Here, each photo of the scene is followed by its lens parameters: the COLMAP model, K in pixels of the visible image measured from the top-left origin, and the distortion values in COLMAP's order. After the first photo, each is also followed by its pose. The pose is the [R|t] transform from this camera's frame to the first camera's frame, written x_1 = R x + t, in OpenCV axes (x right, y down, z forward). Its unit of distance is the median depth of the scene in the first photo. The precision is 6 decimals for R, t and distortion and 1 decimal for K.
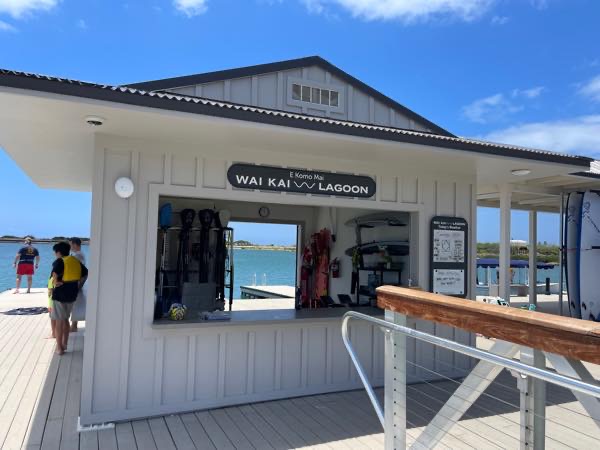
lens RADIAL K [[455.0, 0, 299.7], [0, 455.0, 225.3], [0, 0, 1]] dist [-0.000323, 0.000540]
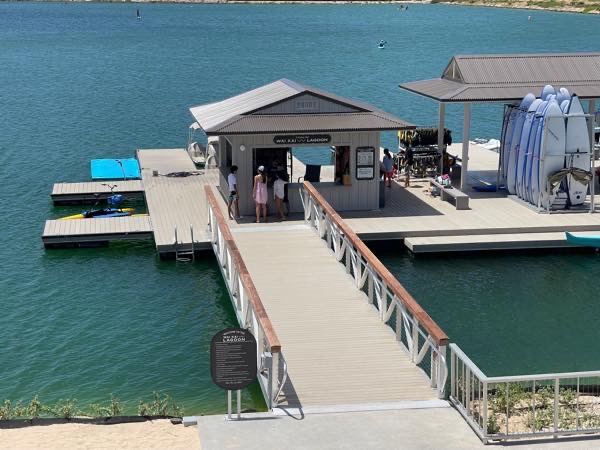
lens RADIAL K [[1182.3, 0, 301.3], [0, 1182.3, 227.0], [0, 0, 1]] dist [0.101934, 0.000000]
pose [[0.966711, 0.029027, -0.254217, 1.658943], [0.038601, 0.965628, 0.257047, -1.277477], [0.252941, -0.258303, 0.932363, -5.246812]]
